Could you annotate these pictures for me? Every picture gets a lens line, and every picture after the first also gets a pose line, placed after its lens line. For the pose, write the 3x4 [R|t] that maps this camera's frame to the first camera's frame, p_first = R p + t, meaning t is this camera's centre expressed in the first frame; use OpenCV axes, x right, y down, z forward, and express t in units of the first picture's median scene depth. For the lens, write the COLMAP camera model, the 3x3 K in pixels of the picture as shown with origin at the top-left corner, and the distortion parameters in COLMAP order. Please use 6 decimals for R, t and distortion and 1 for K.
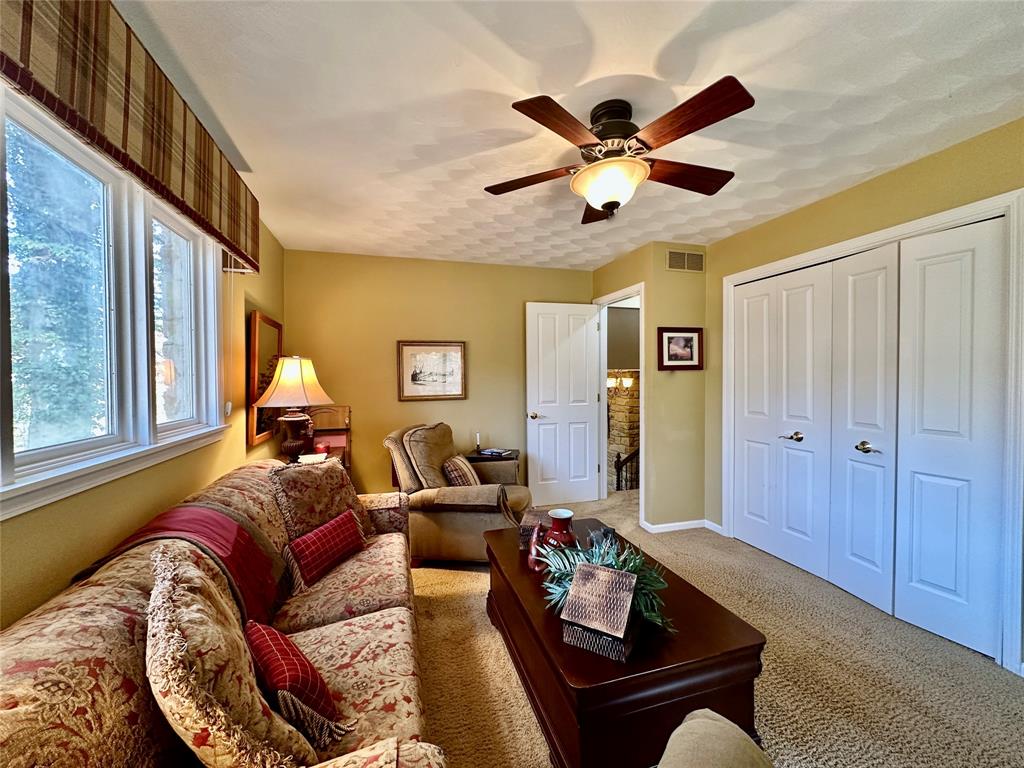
lens RADIAL K [[408.5, 0, 514.6], [0, 408.5, 381.0], [0, 0, 1]] dist [-0.000056, 0.000023]
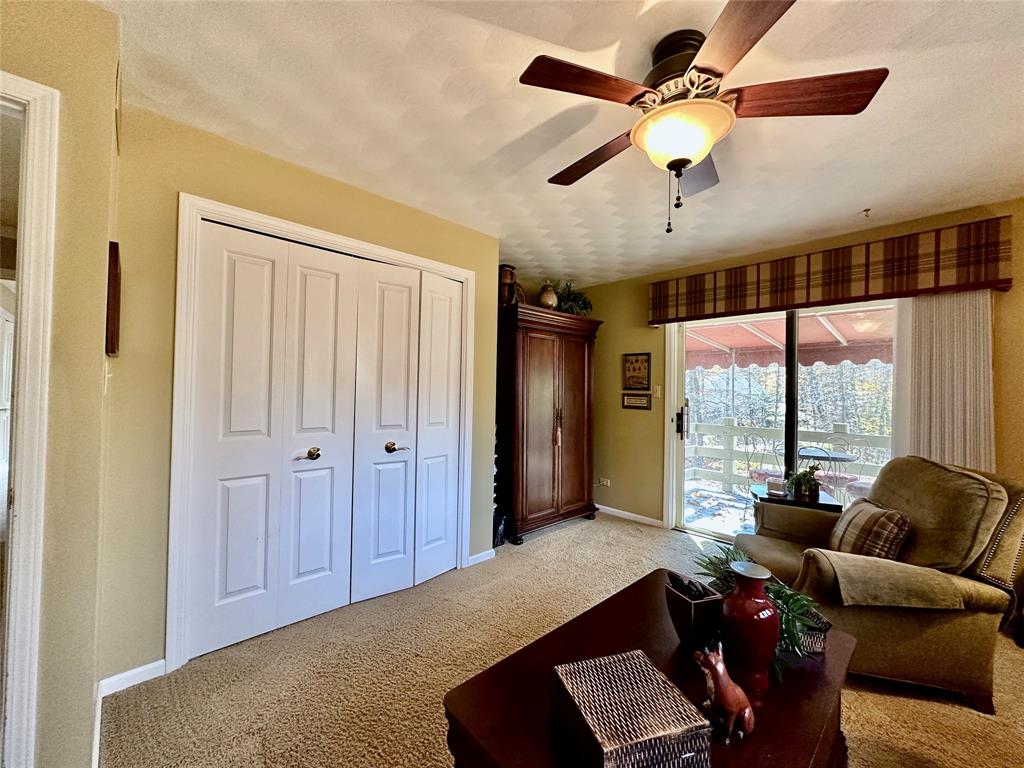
lens RADIAL K [[408.5, 0, 515.8], [0, 408.5, 382.3], [0, 0, 1]] dist [-0.000056, 0.000023]
pose [[-0.458534, 0.001156, 0.888676, -0.208246], [-0.015356, 0.999840, -0.009225, -0.003344], [-0.888544, -0.017877, -0.458443, 1.034353]]
